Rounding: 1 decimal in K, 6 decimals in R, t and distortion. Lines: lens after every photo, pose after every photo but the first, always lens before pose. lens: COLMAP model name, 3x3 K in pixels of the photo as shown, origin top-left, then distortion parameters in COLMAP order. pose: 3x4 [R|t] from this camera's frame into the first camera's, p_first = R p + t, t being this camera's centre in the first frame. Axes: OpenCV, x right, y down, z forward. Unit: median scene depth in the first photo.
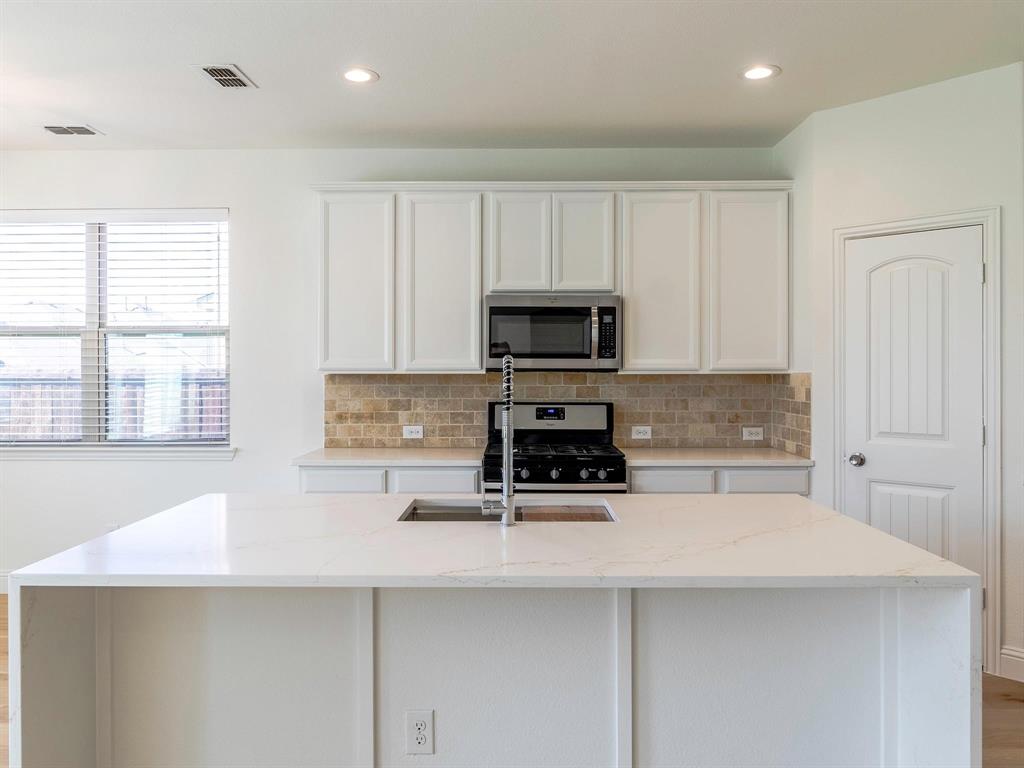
lens RADIAL K [[751.4, 0, 506.3], [0, 751.4, 385.2], [0, 0, 1]] dist [-0.001638, 0.008448]
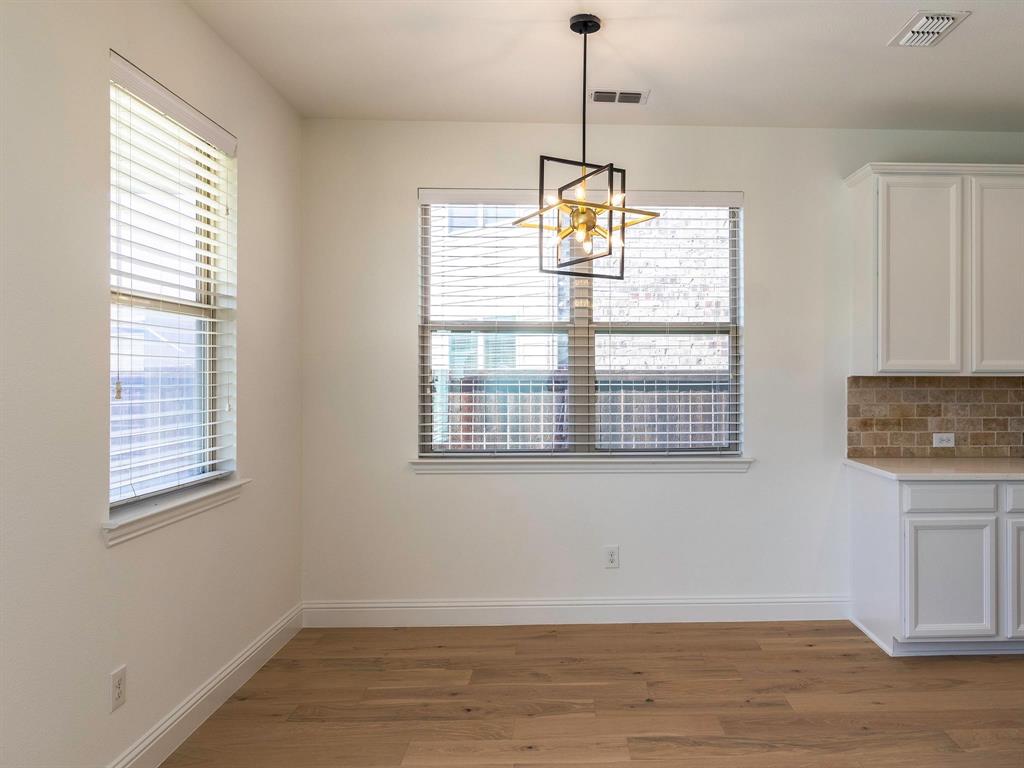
lens RADIAL K [[861.3, 0, 513.8], [0, 861.3, 371.9], [0, 0, 1]] dist [0.006627, 0.001966]
pose [[0.998375, 0.001501, 0.056963, -0.702044], [-0.000390, 0.999810, -0.019502, 0.000304], [-0.056982, 0.019448, 0.998186, -0.013124]]
